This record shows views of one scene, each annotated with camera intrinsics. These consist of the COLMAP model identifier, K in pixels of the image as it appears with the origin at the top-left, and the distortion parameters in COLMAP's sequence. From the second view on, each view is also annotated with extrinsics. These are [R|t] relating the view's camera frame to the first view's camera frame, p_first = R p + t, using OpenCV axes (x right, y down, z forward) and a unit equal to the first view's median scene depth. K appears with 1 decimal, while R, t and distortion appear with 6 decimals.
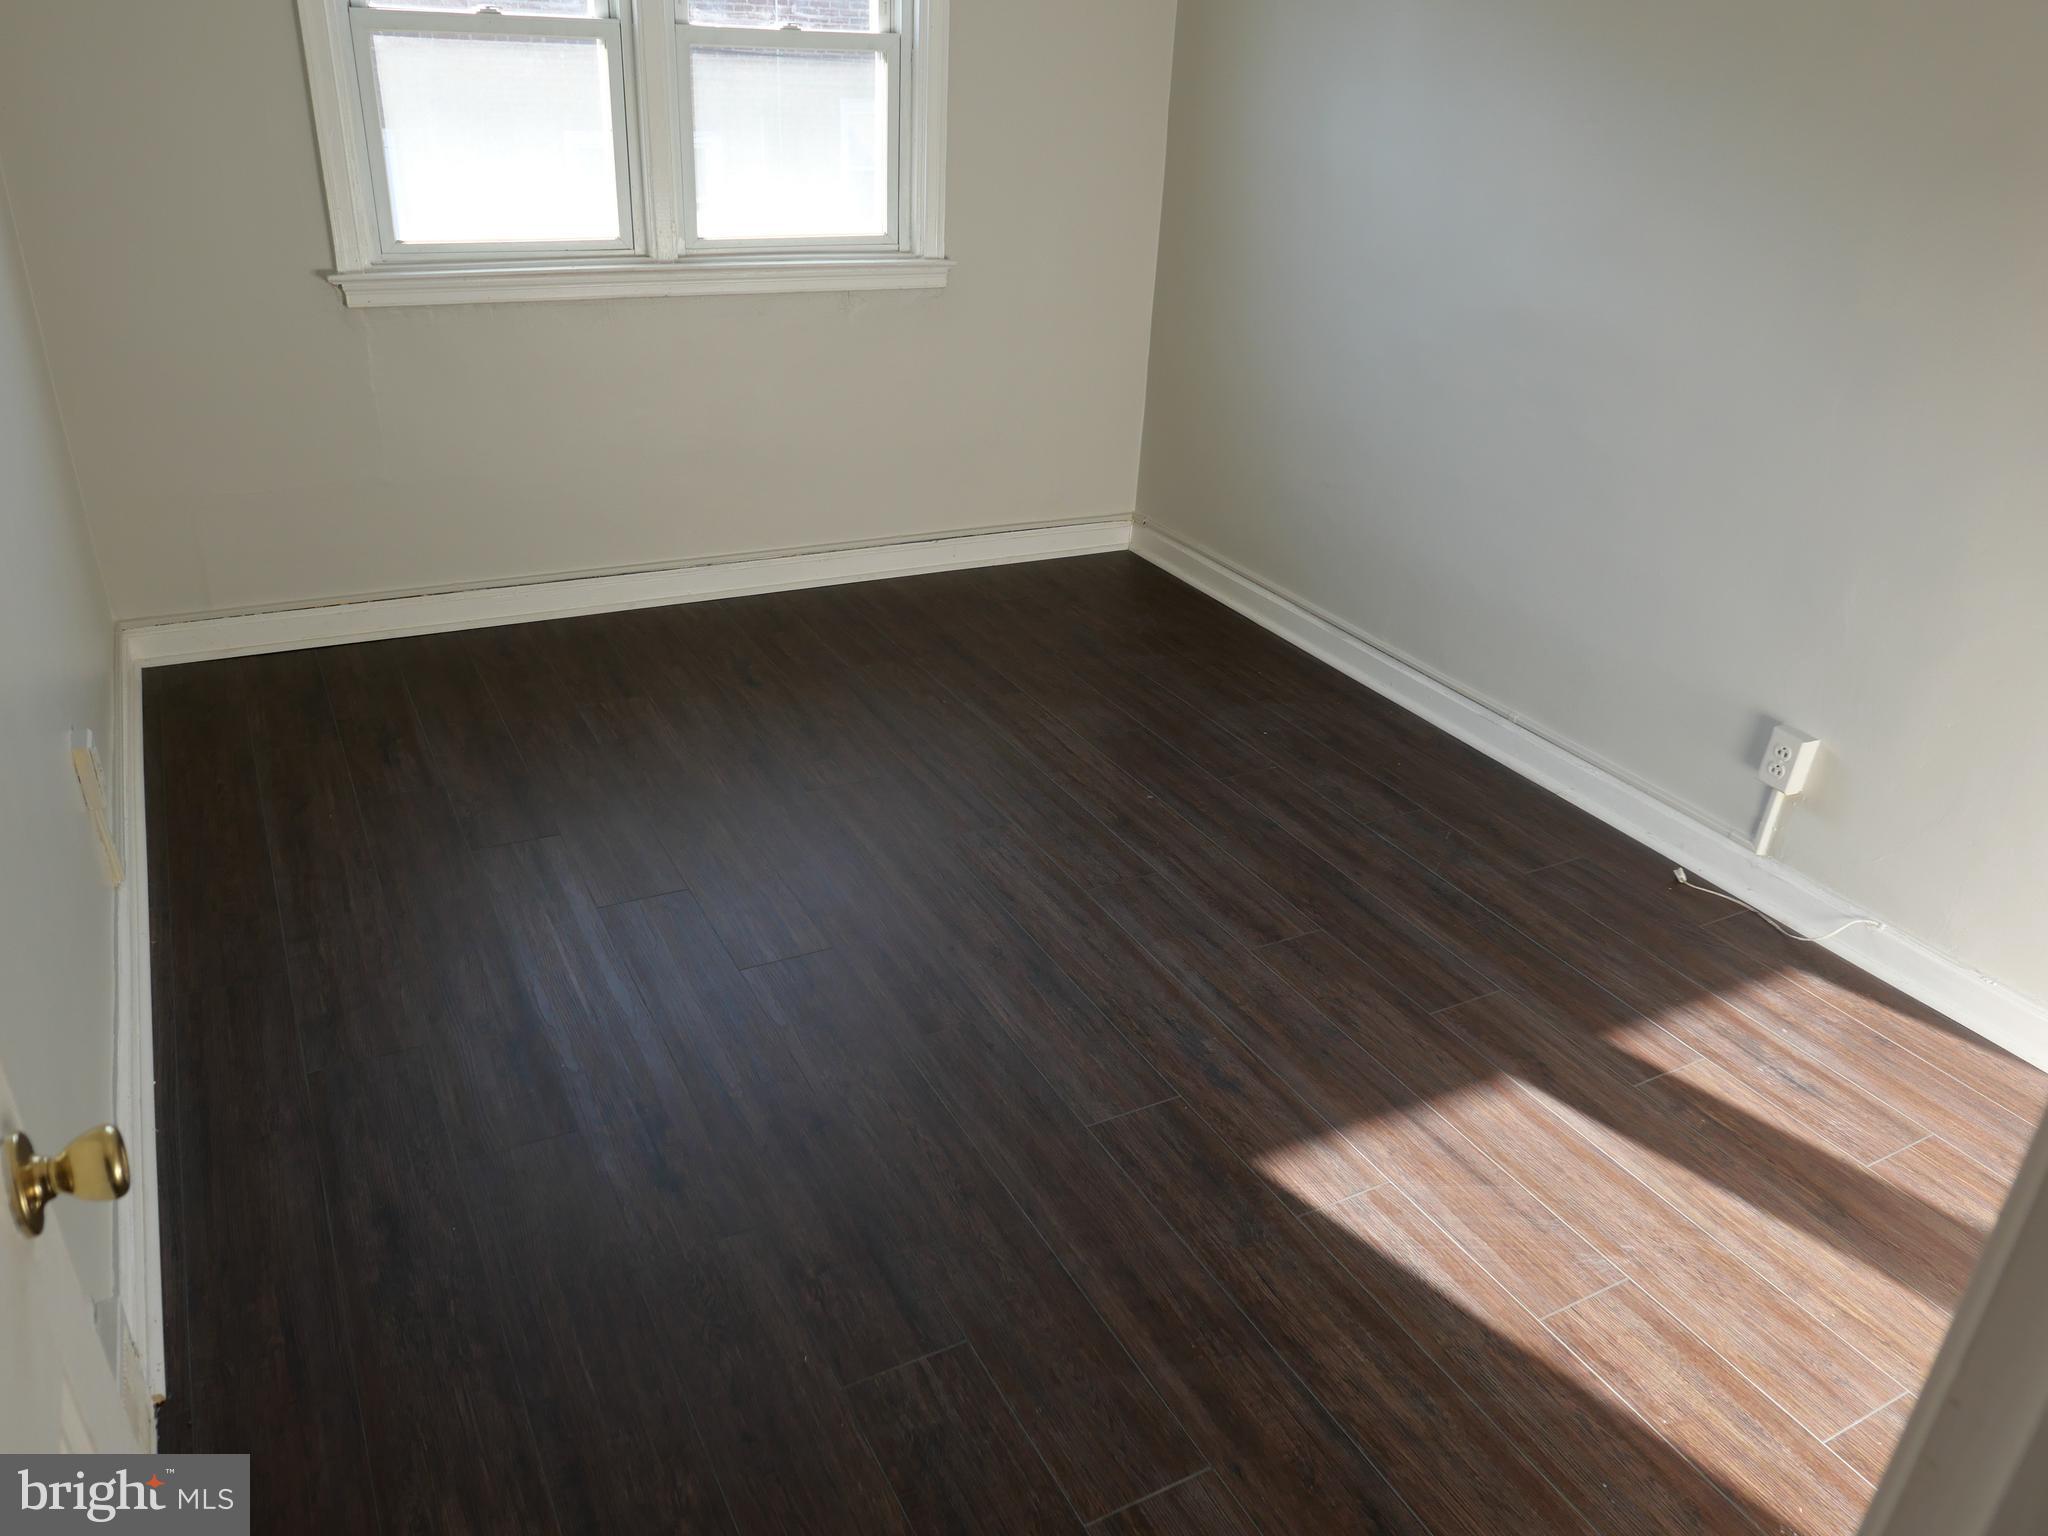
lens RADIAL K [[1481.0, 0, 1015.0], [0, 1481.0, 755.0], [0, 0, 1]] dist [-0.024131, 0.014103]
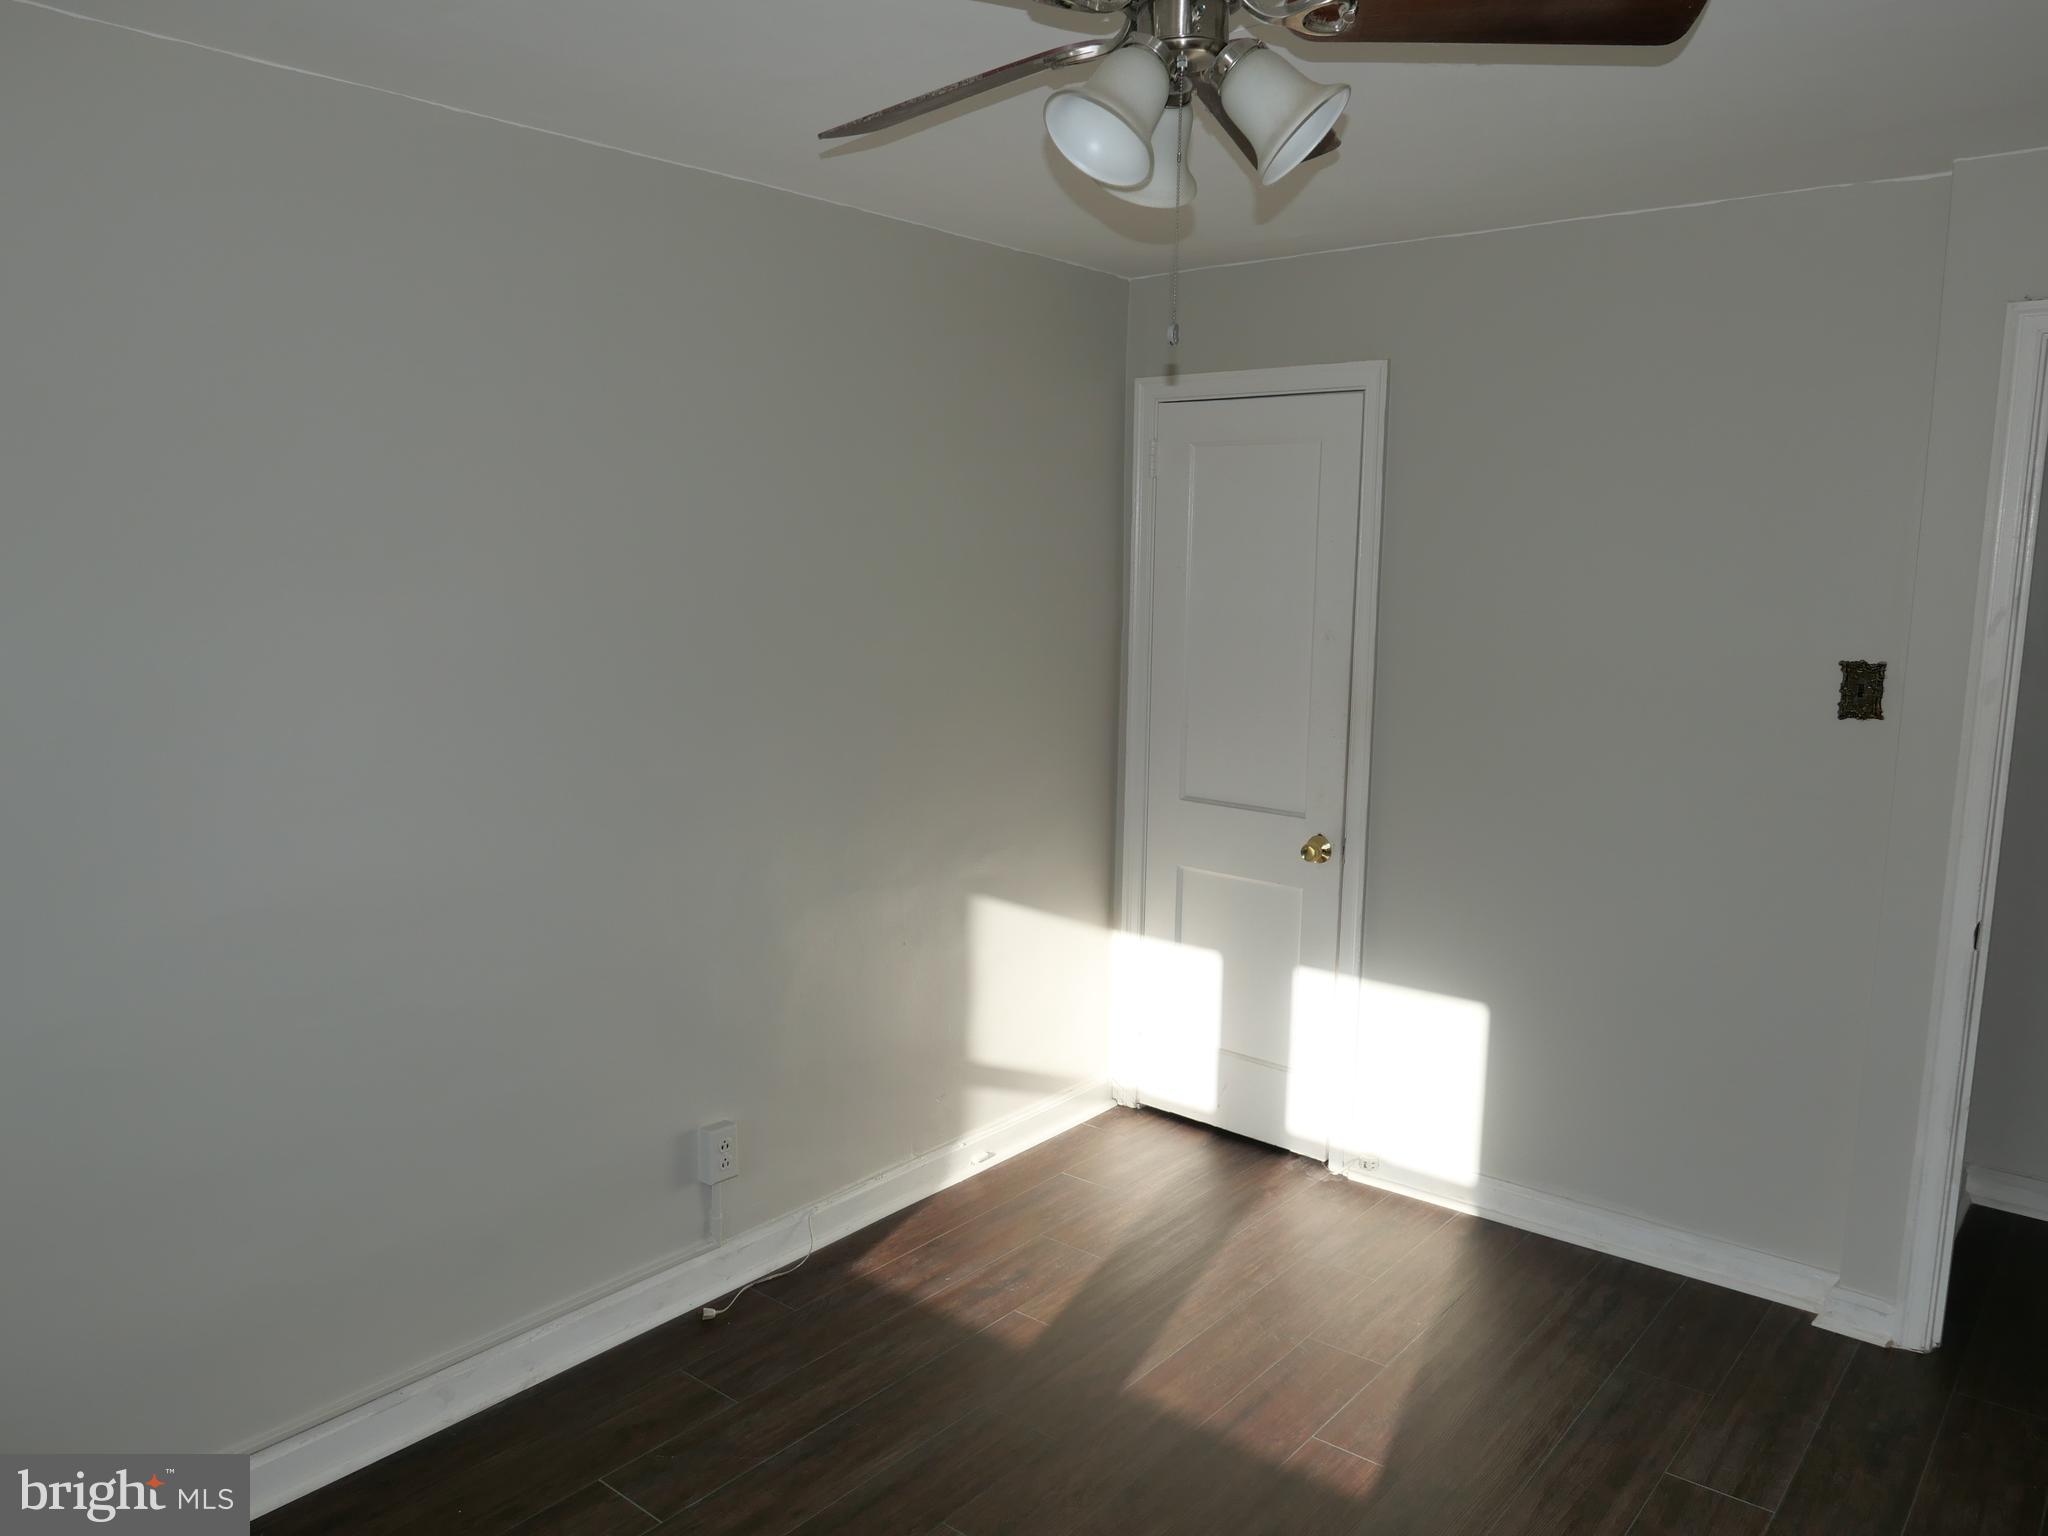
lens RADIAL K [[1481.0, 0, 1025.2], [0, 1481.0, 764.7], [0, 0, 1]] dist [-0.024131, 0.014103]
pose [[-0.399866, -0.174198, 0.899868, -0.484385], [0.372931, 0.865914, 0.333341, -0.512351], [-0.837275, 0.468880, -0.281285, 0.970749]]
